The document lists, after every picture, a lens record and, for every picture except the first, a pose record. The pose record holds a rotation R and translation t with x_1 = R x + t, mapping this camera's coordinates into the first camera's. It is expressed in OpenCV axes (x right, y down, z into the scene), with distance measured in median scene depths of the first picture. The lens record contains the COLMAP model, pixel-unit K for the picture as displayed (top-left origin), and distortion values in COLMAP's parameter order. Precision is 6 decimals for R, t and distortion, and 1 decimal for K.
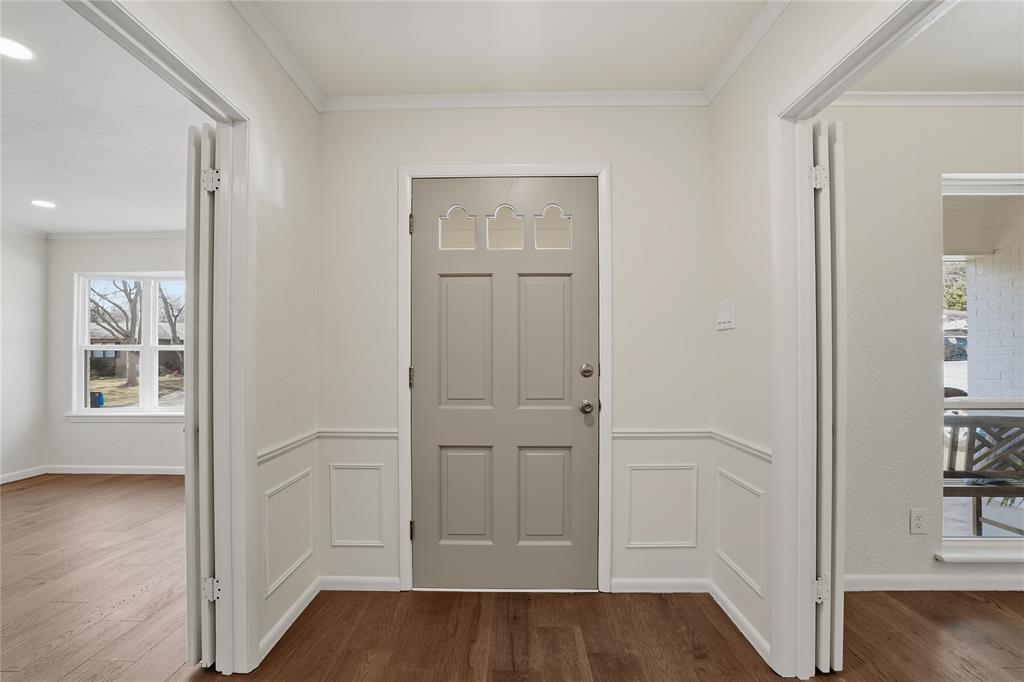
lens RADIAL K [[476.5, 0, 508.4], [0, 476.5, 349.3], [0, 0, 1]] dist [-0.058566, 0.018592]
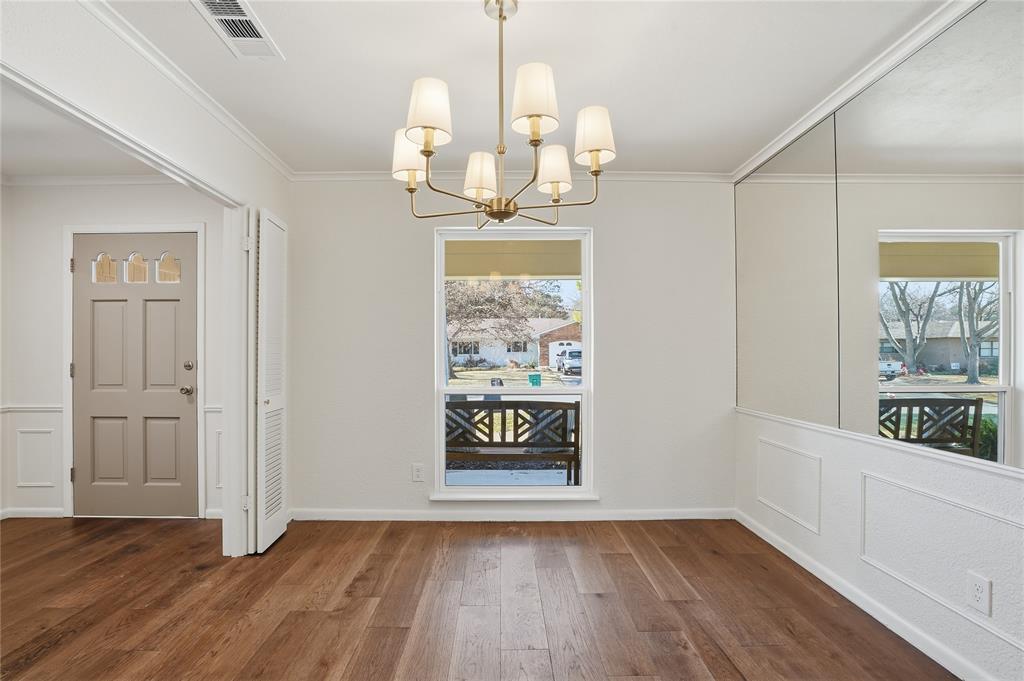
lens RADIAL K [[476.5, 0, 508.4], [0, 476.5, 348.8], [0, 0, 1]] dist [-0.058566, 0.018592]
pose [[0.999429, 0.000508, 0.033774, 0.948995], [-0.000338, 0.999987, -0.005052, -0.000141], [-0.033776, 0.005037, 0.999417, -0.402062]]
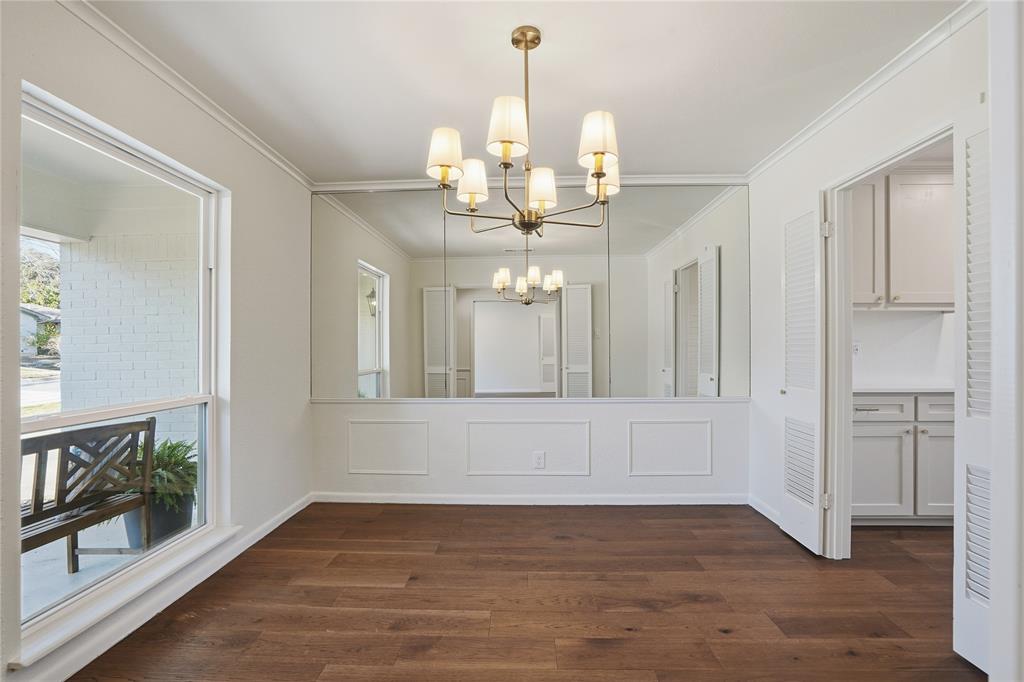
lens RADIAL K [[475.9, 0, 500.3], [0, 475.9, 346.6], [0, 0, 1]] dist [-0.056368, 0.020865]
pose [[0.023770, 0.003506, 0.999711, 0.257644], [-0.002928, 0.999990, -0.003437, 0.001855], [-0.999713, -0.002846, 0.023780, 0.247685]]
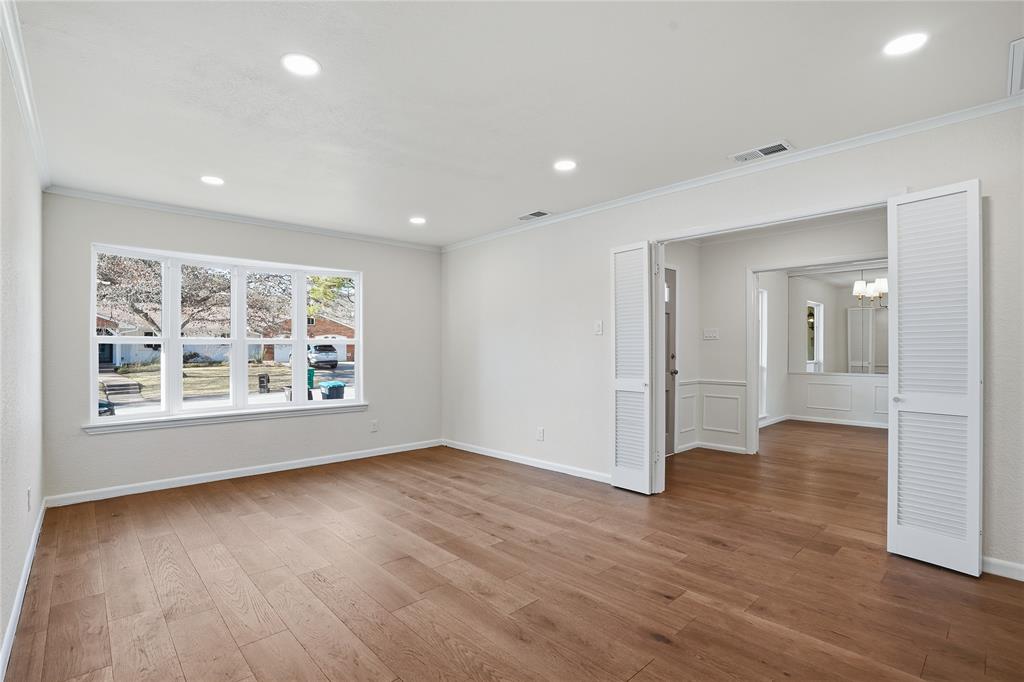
lens RADIAL K [[481.0, 0, 512.0], [0, 481.0, 341.0], [0, 0, 1]] dist [-0.063373, -0.000182]
pose [[0.721782, 0.012978, 0.691999, -1.619535], [-0.007218, 0.999911, -0.011225, 0.004714], [-0.692083, 0.003107, 0.721812, -0.089881]]
